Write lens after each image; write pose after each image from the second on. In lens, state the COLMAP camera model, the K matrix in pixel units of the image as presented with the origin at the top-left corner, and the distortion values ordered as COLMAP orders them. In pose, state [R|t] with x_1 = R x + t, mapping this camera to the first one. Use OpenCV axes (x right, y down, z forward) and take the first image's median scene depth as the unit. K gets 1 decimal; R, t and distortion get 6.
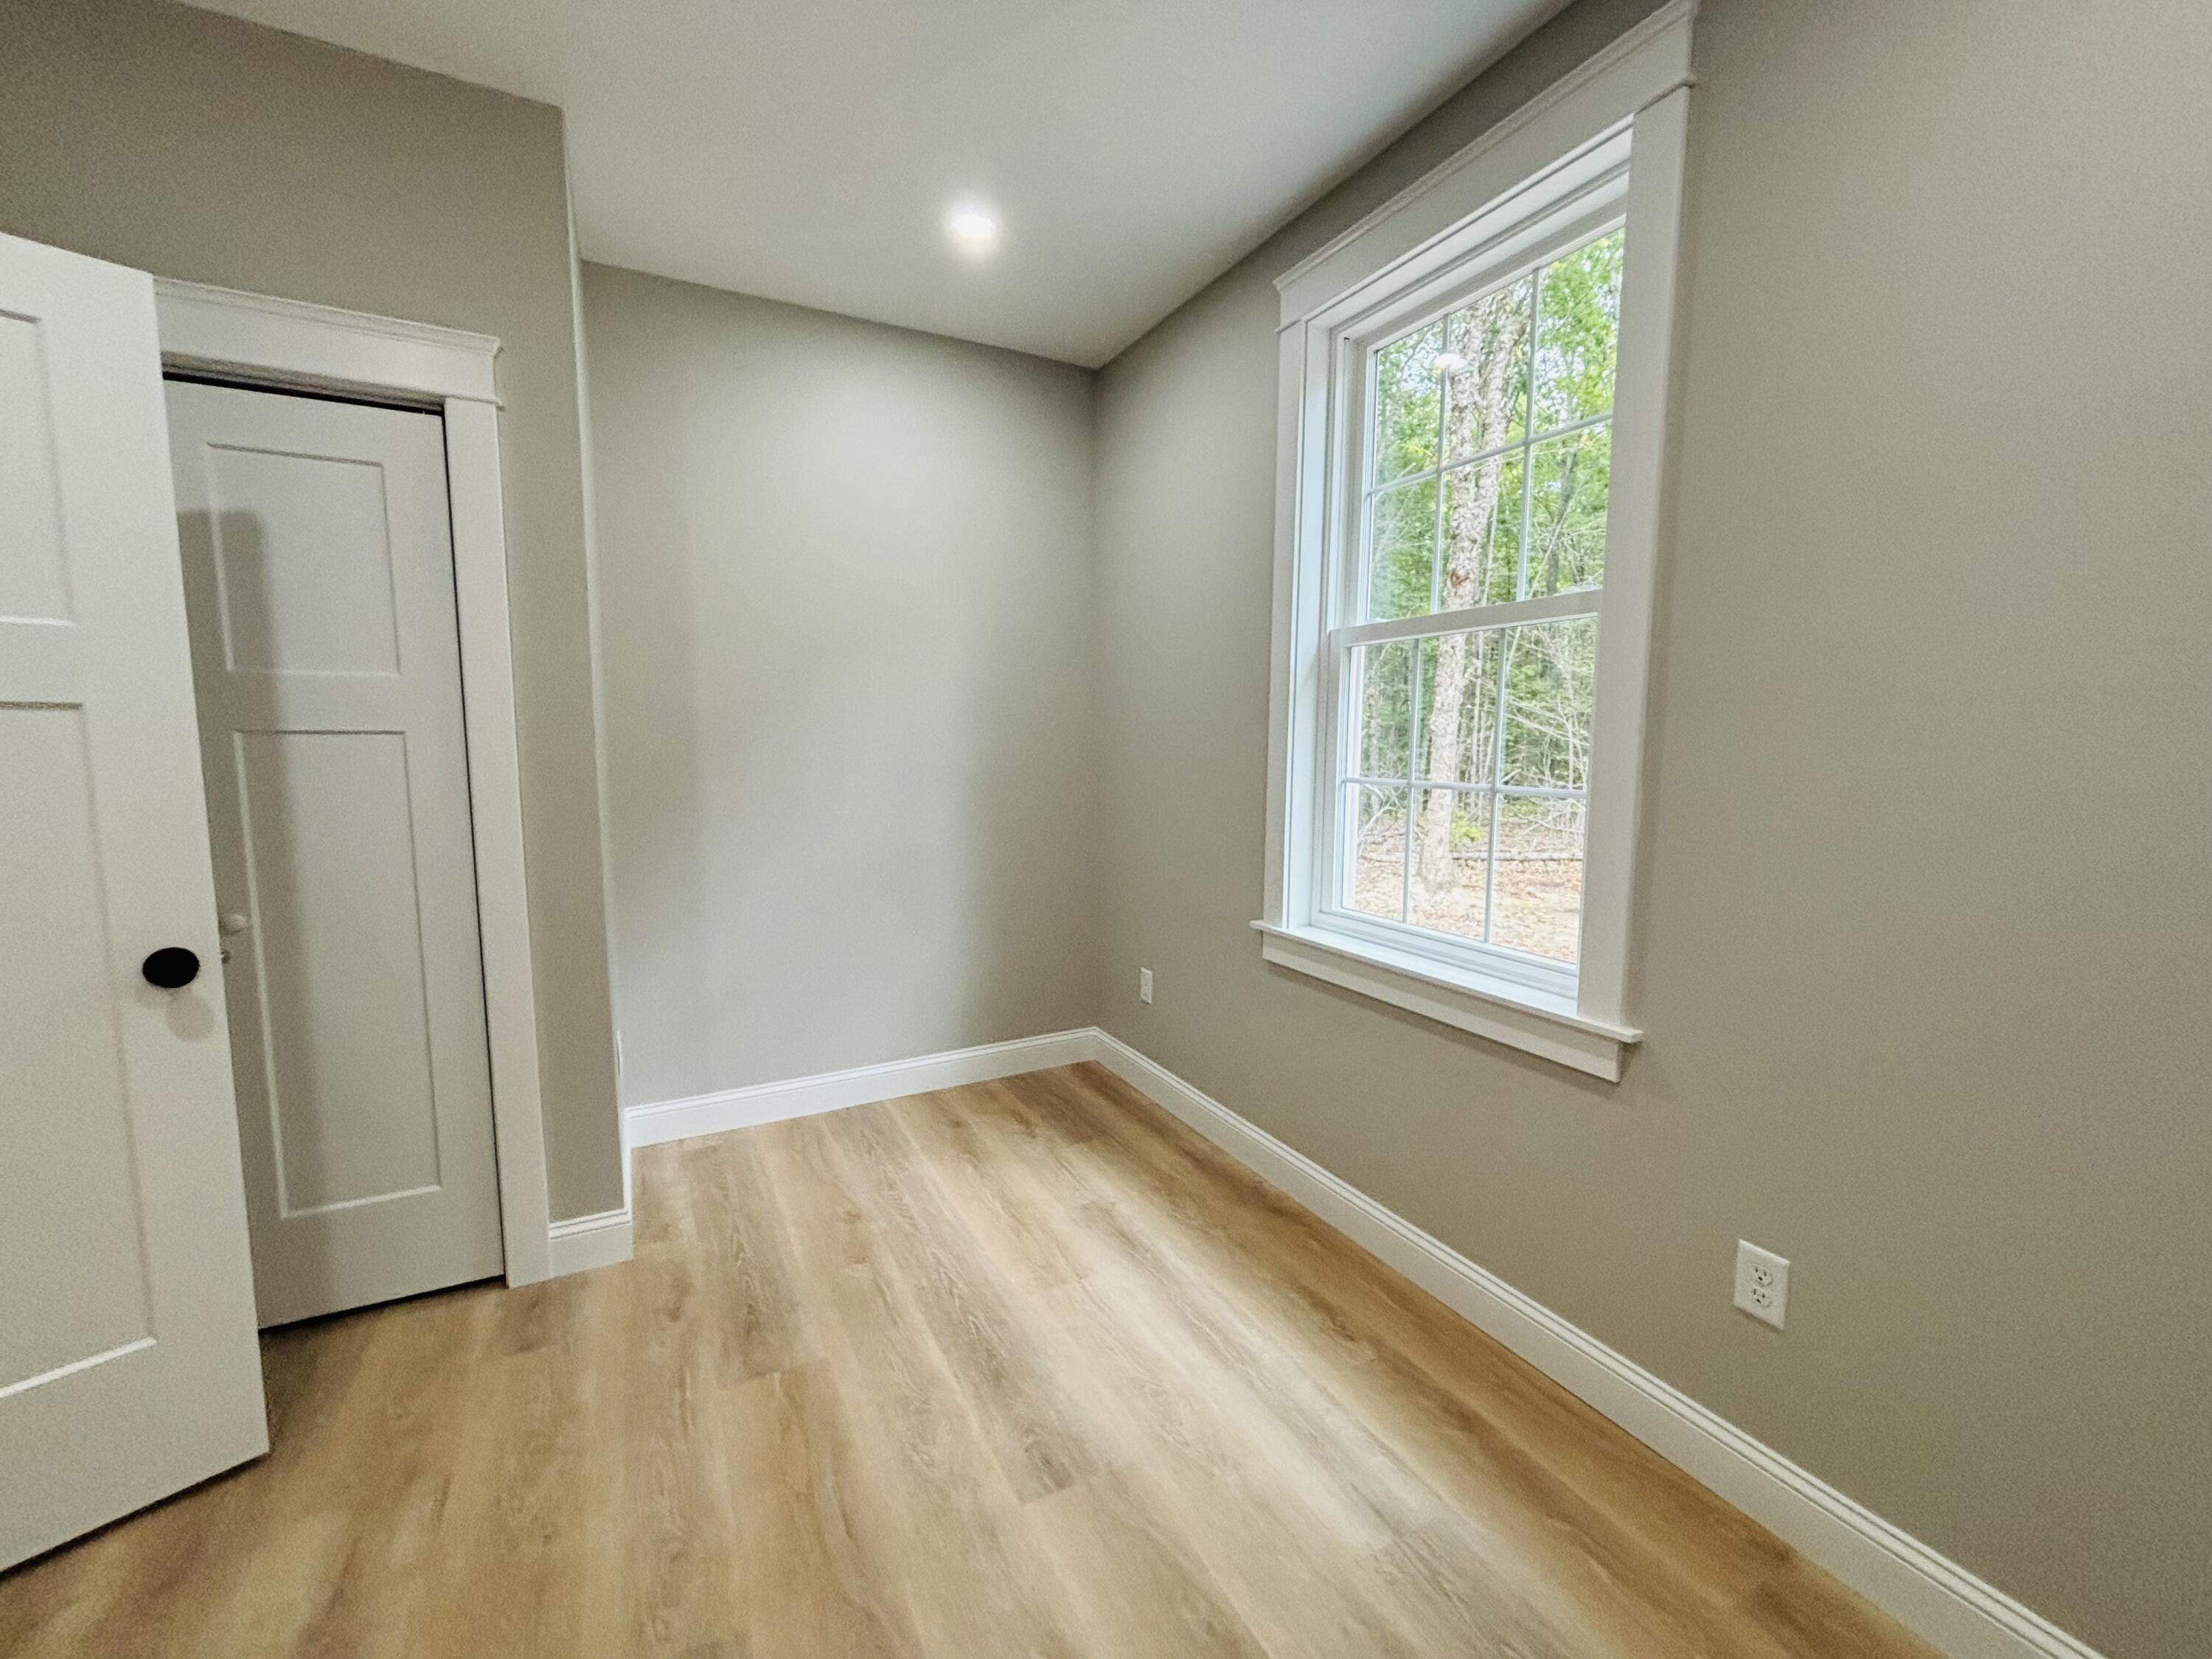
lens RADIAL K [[897.8, 0, 1106.3], [0, 897.8, 830.1], [0, 0, 1]] dist [0.003252, 0.001327]
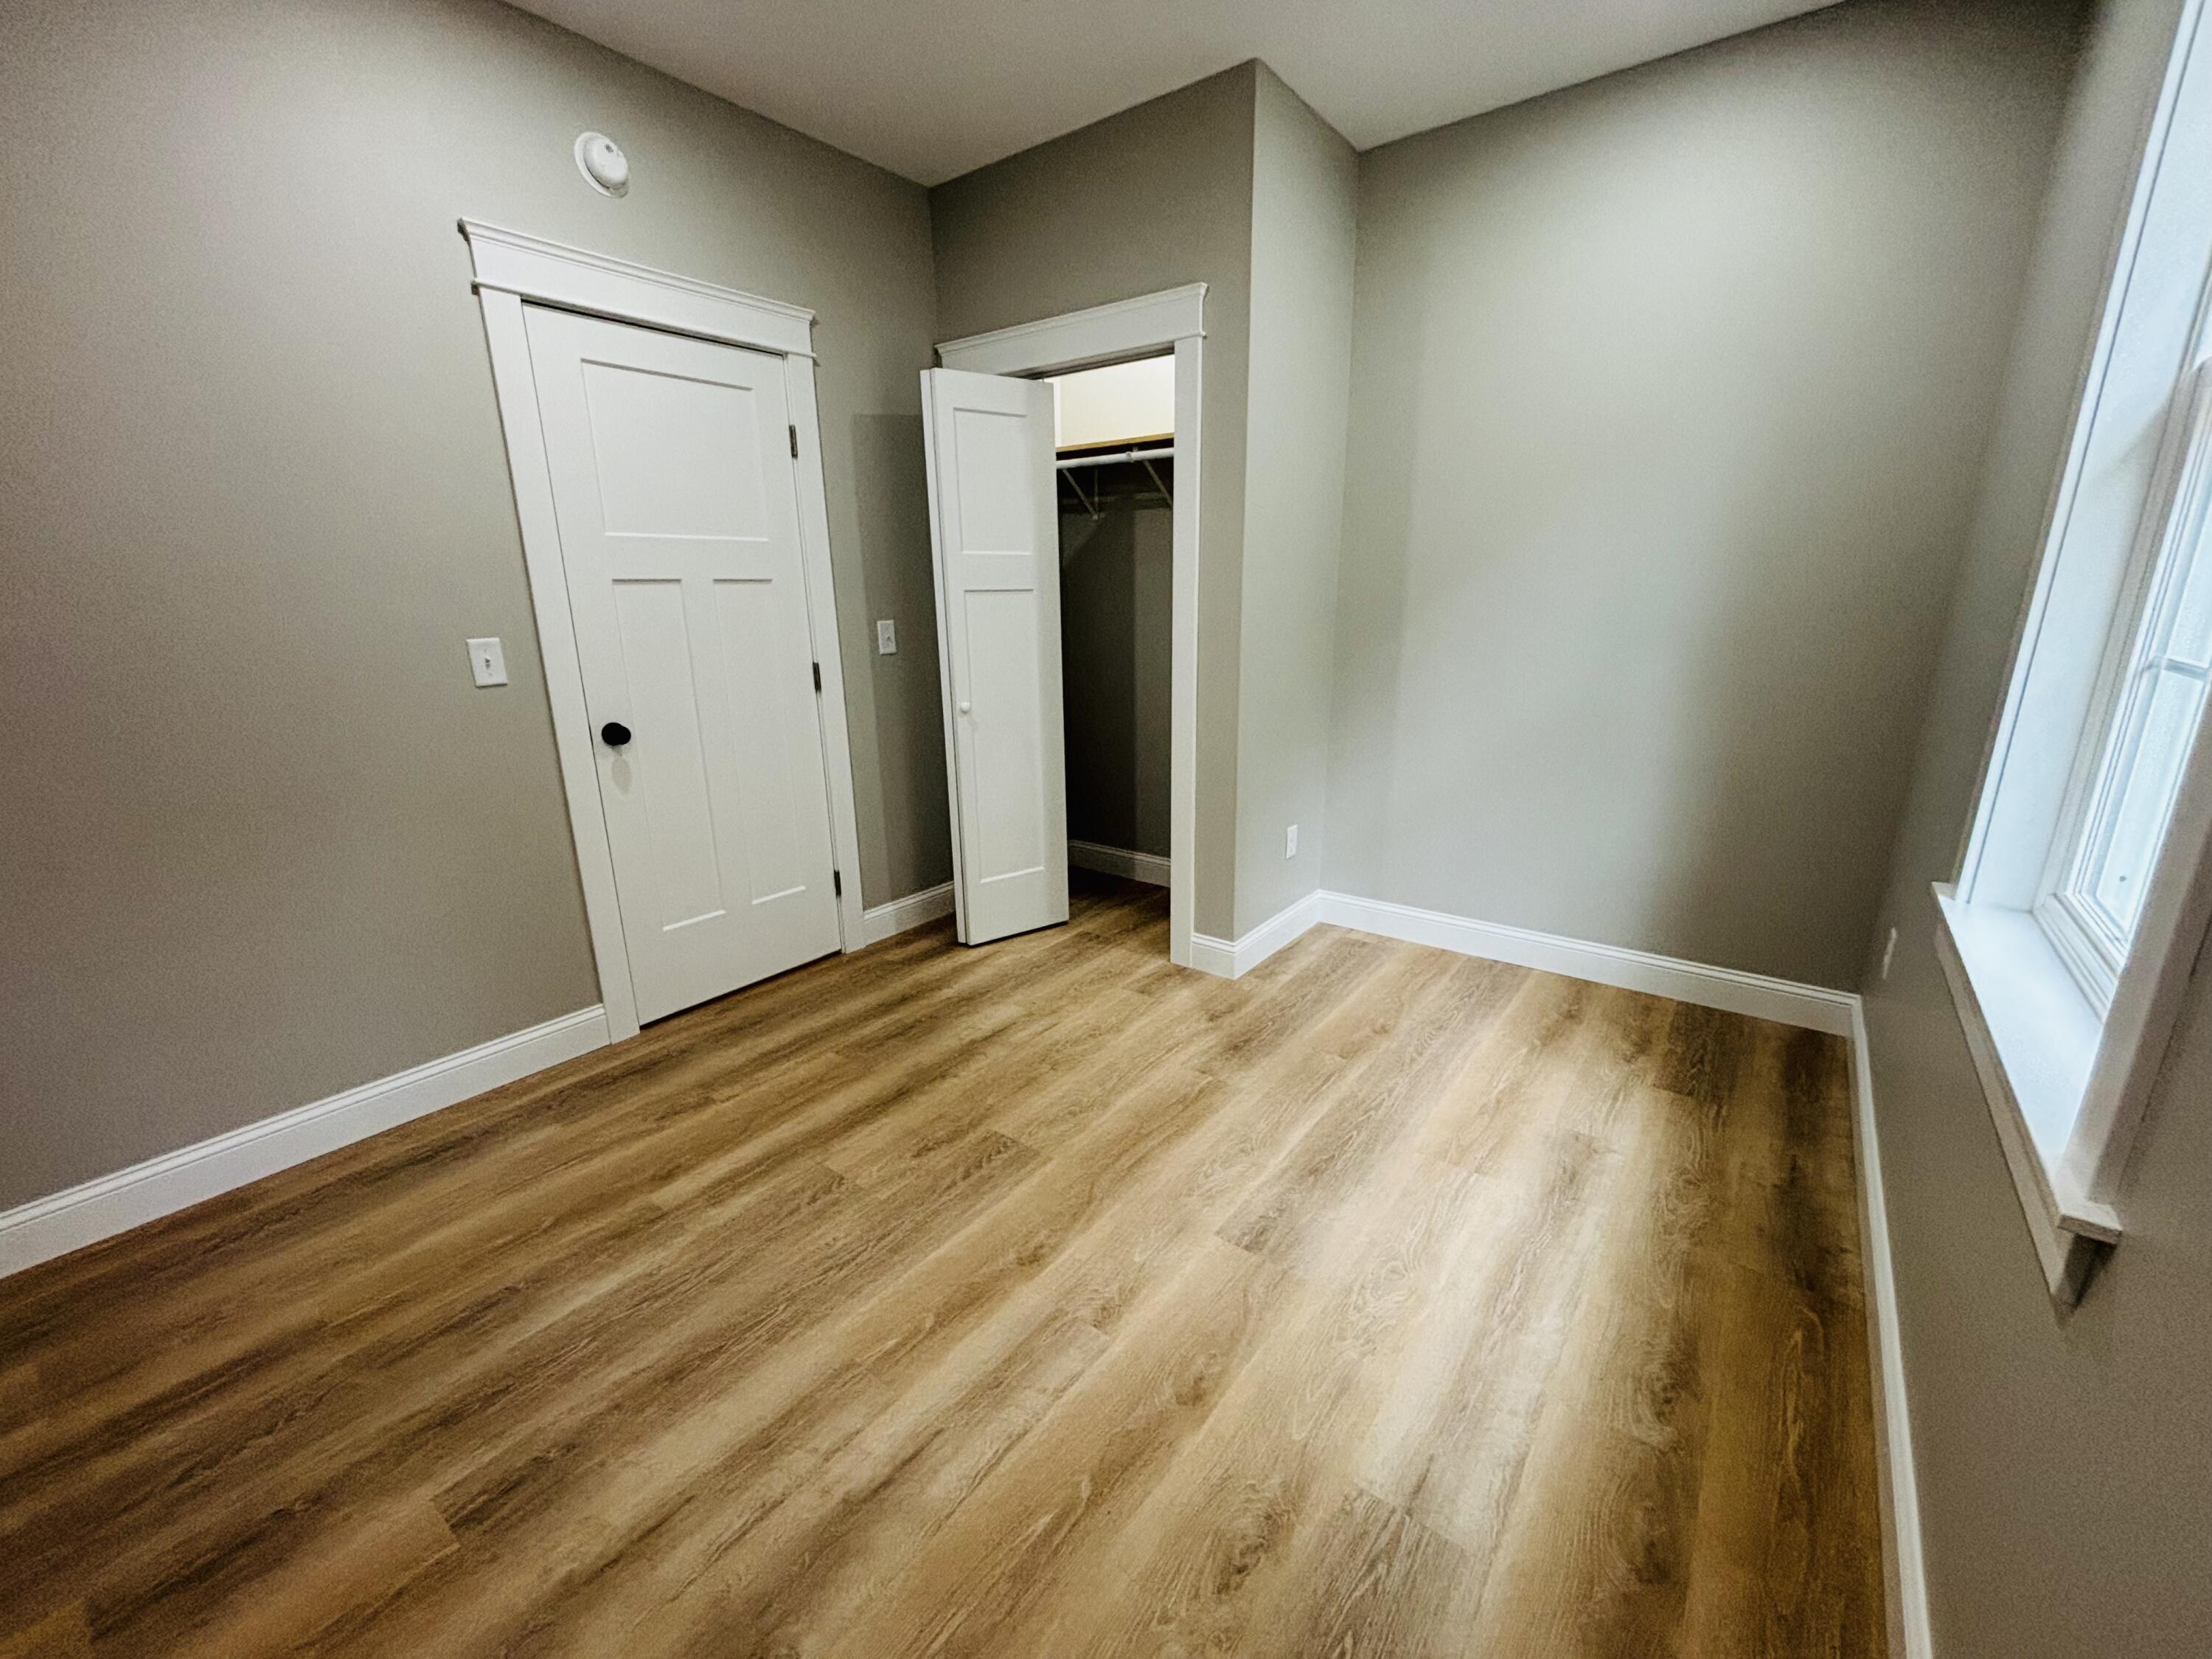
lens RADIAL K [[897.8, 0, 1118.7], [0, 897.8, 829.4], [0, 0, 1]] dist [0.003252, 0.001327]
pose [[0.436106, 0.231686, -0.869559, 0.518918], [-0.085980, 0.972596, 0.216019, -0.026490], [0.895778, -0.019443, 0.444076, 0.229338]]
